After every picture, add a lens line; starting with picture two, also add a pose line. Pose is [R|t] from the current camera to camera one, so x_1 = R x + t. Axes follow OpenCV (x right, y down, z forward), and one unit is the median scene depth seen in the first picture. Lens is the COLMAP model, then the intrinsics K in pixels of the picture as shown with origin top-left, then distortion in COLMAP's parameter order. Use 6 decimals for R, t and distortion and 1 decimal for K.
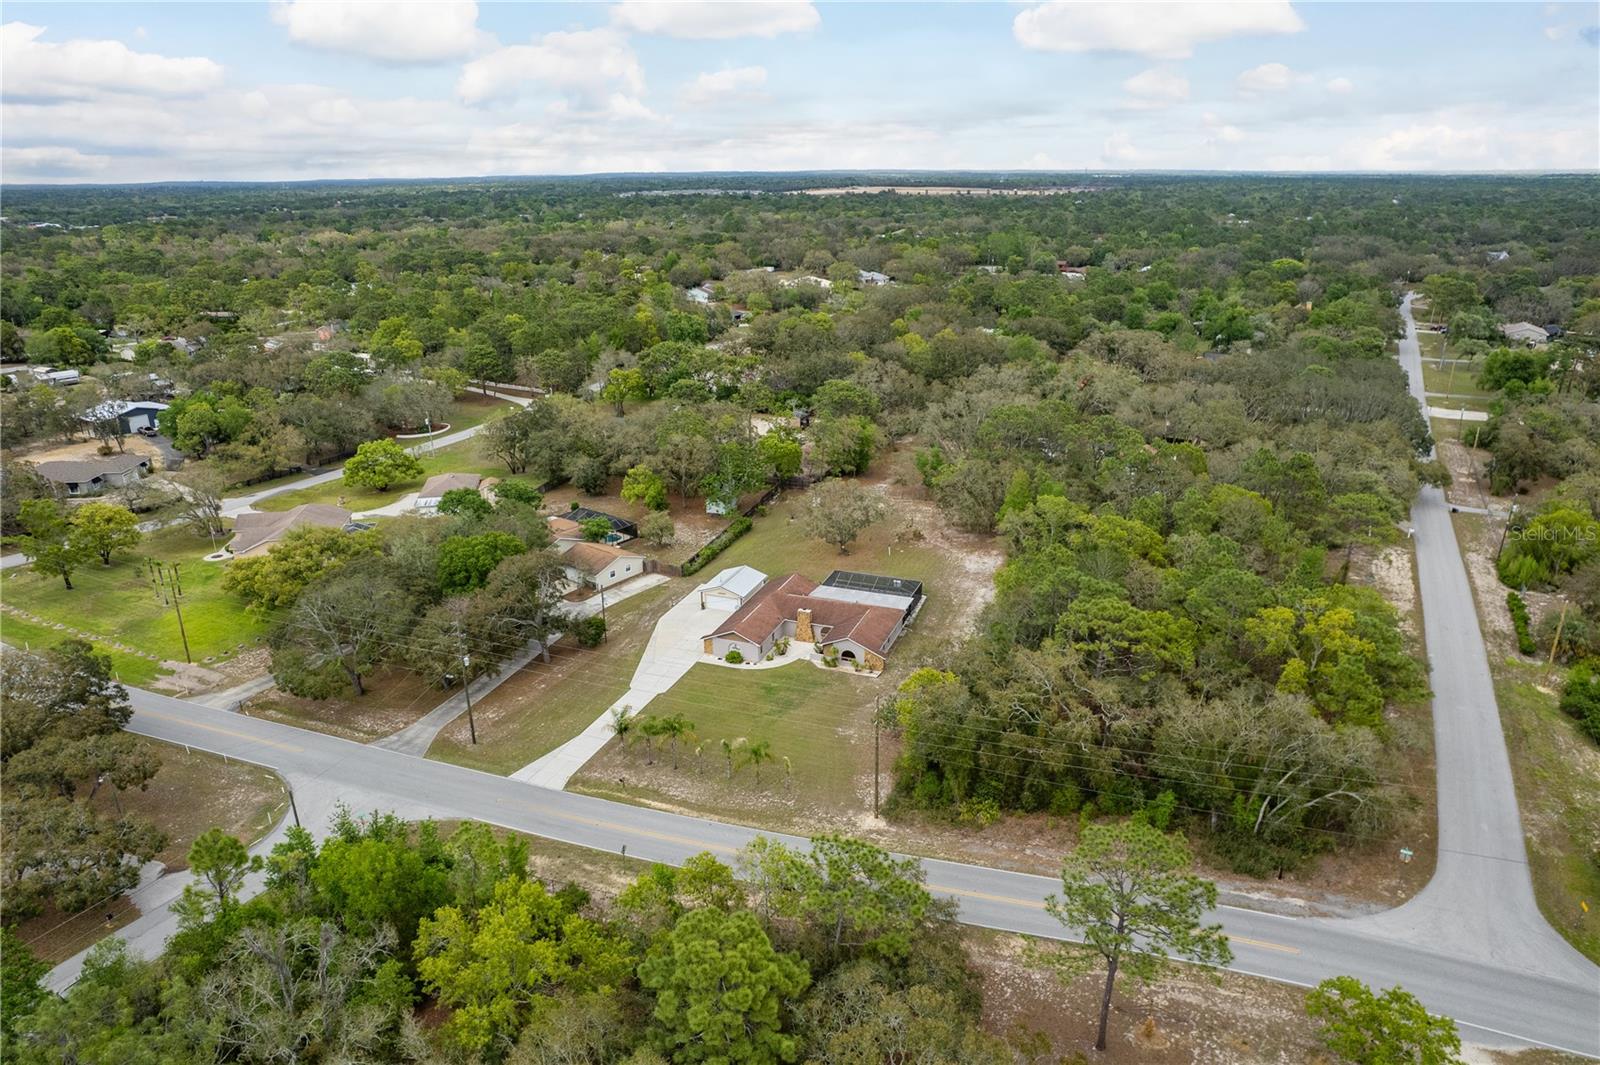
lens RADIAL K [[1026.0, 0, 803.6], [0, 1026.0, 539.7], [0, 0, 1]] dist [-0.079128, 0.068278]
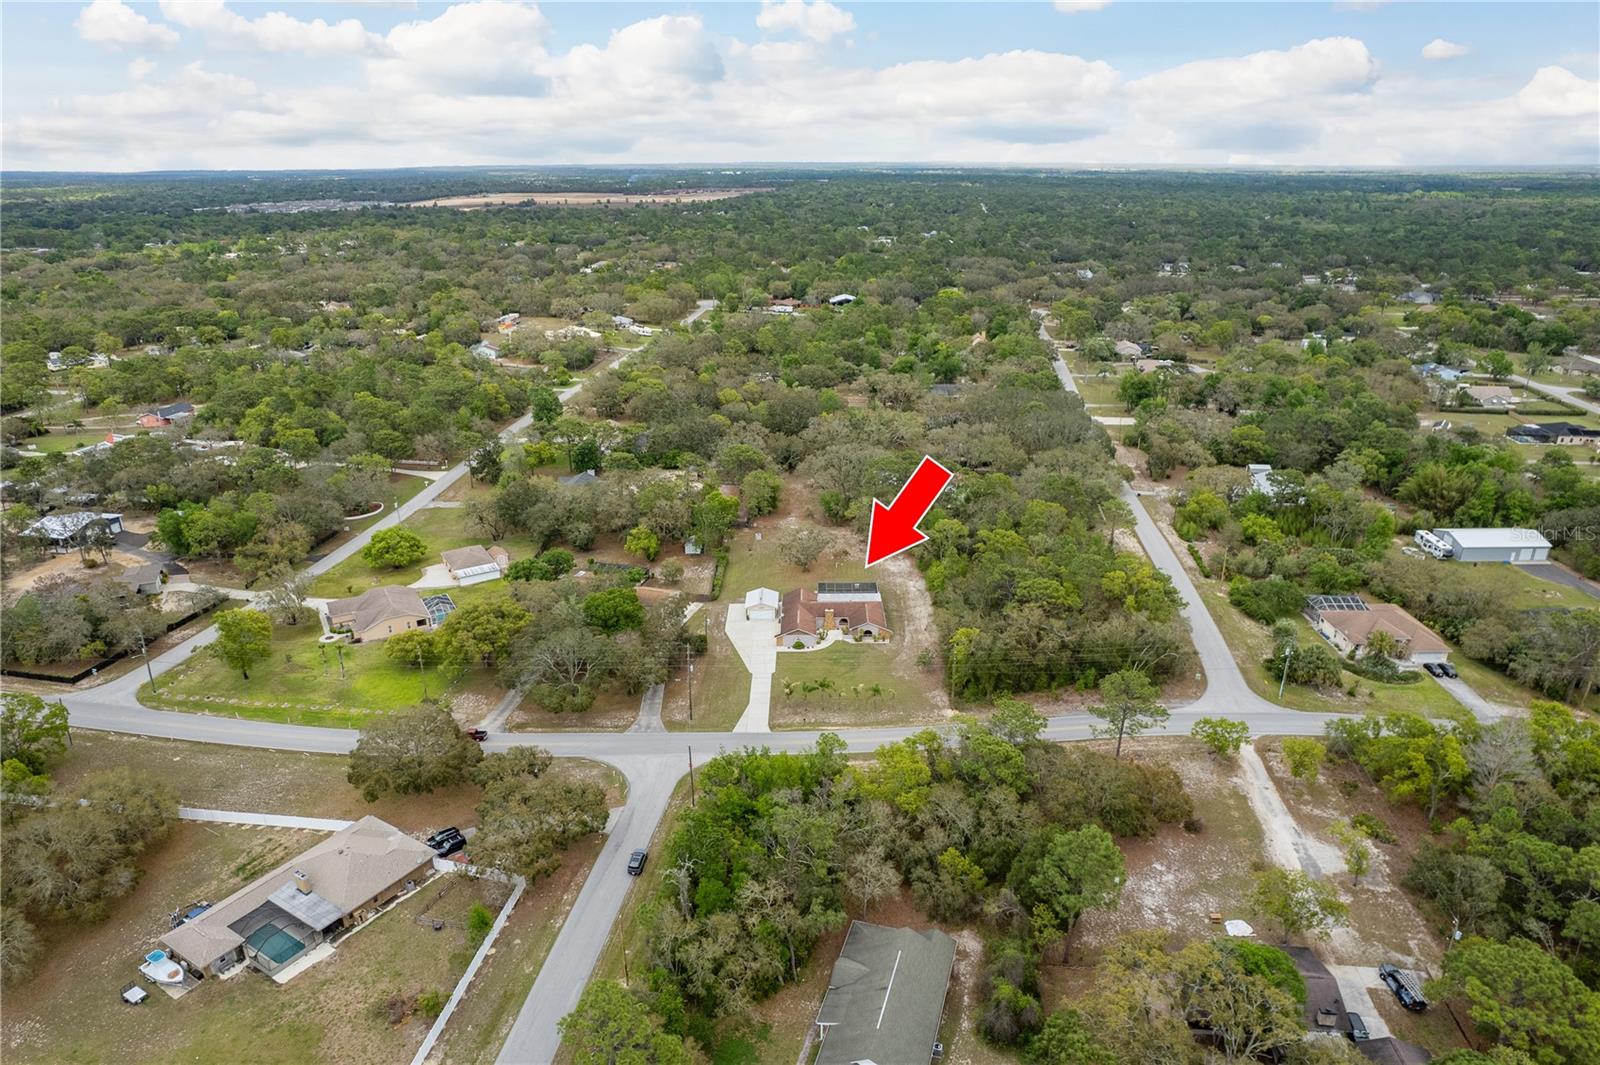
lens RADIAL K [[1026.0, 0, 803.6], [0, 1026.0, 539.7], [0, 0, 1]] dist [-0.079128, 0.068278]
pose [[0.935507, -0.120290, 0.332200, -0.519994], [0.118077, 0.992639, 0.026919, -0.082430], [-0.332993, 0.014043, 0.942825, -0.463780]]
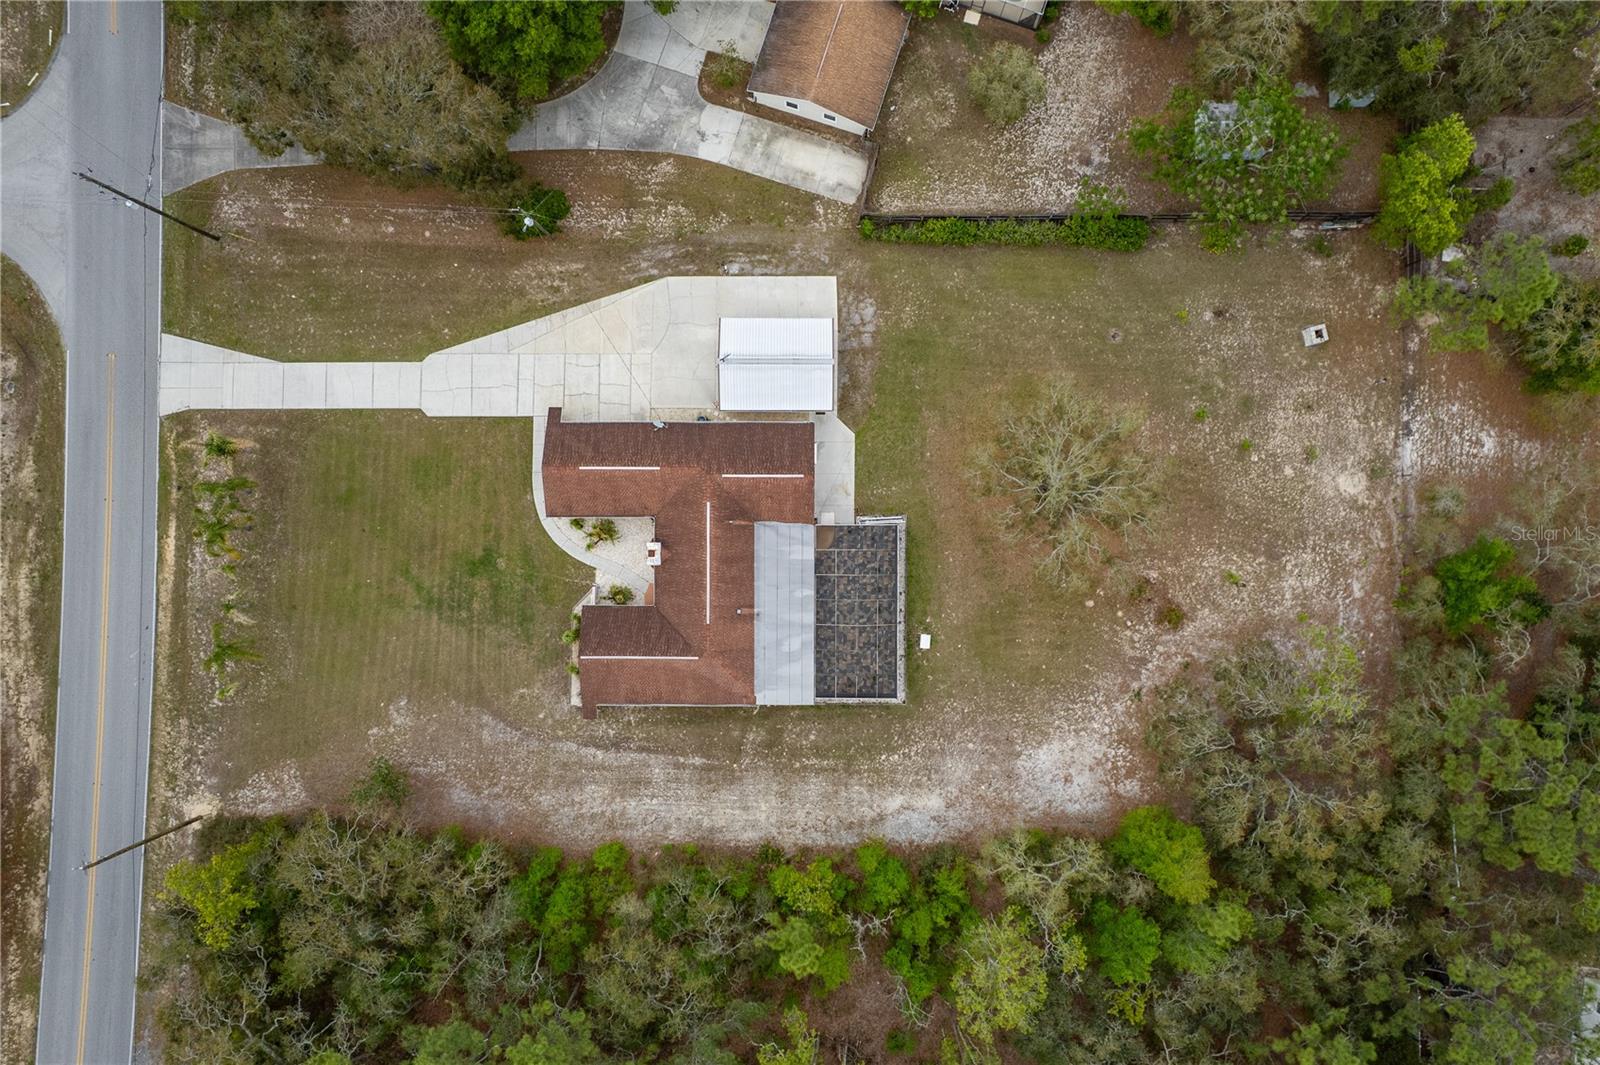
lens RADIAL K [[1002.7, 0, 800.8], [0, 1002.7, 549.6], [0, 0, 1]] dist [-0.077733, 0.065993]
pose [[0.353304, 0.935460, 0.009506, 0.021534], [-0.315687, 0.109651, 0.942506, -0.451866], [0.880635, -0.335992, 0.334053, 0.833982]]
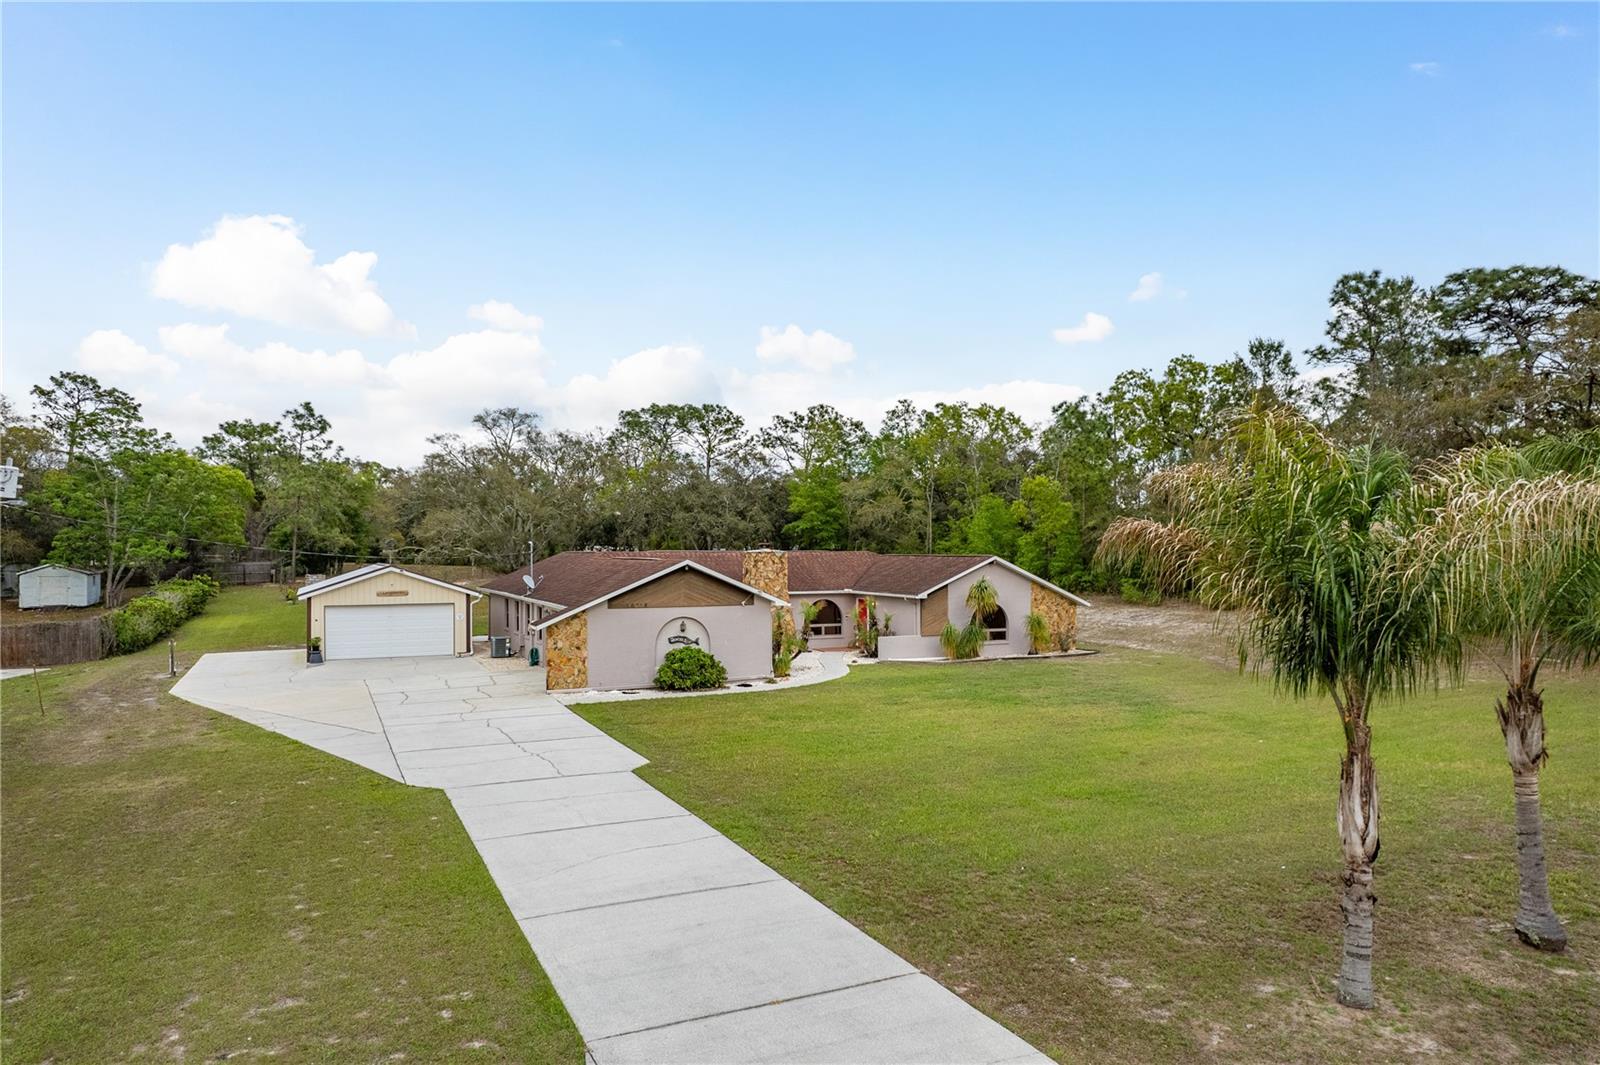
lens RADIAL K [[1044.0, 0, 800.0], [0, 1044.0, 532.5], [0, 0, 1]] dist [-0.049533, 0.000996]
pose [[0.687935, 0.019245, 0.725517, -0.216076], [0.242436, 0.936135, -0.254709, 0.140835], [-0.684084, 0.351114, 0.639334, 0.732371]]
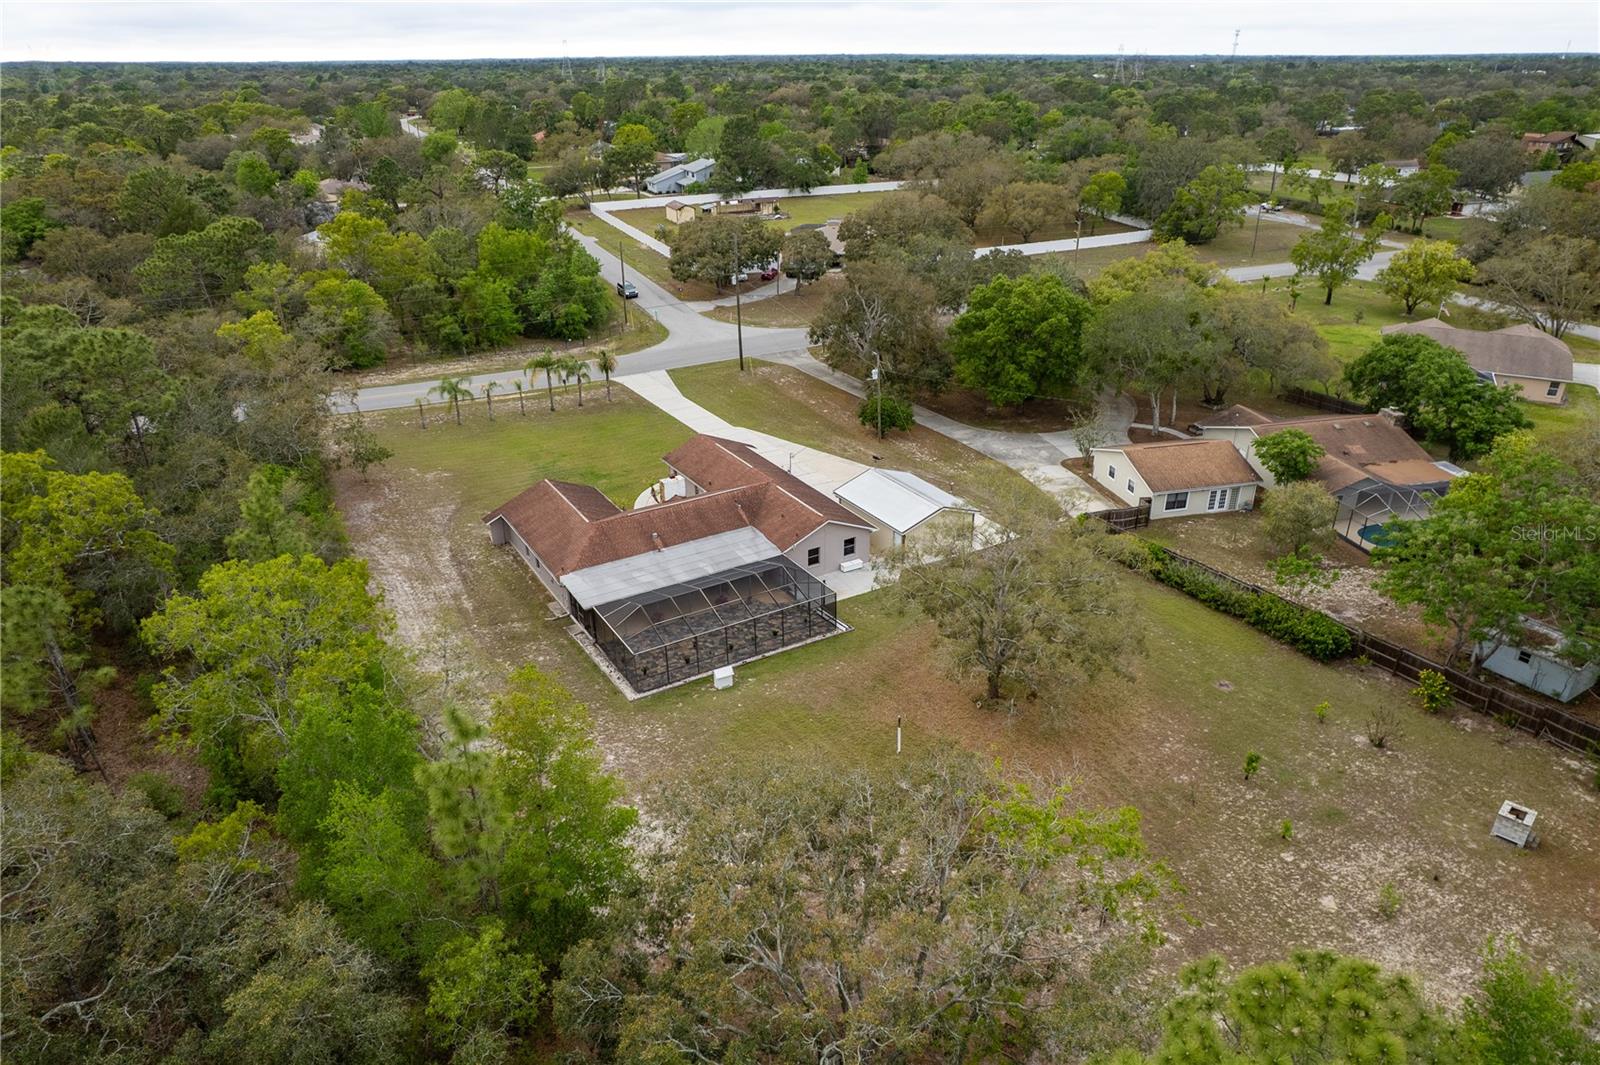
lens RADIAL K [[1026.0, 0, 803.6], [0, 1026.0, 539.7], [0, 0, 1]] dist [-0.079128, 0.068278]
pose [[-0.608969, 0.355842, -0.708895, 0.343209], [-0.261744, 0.753510, 0.603086, -0.246240], [0.748763, 0.552810, -0.365725, 1.198877]]
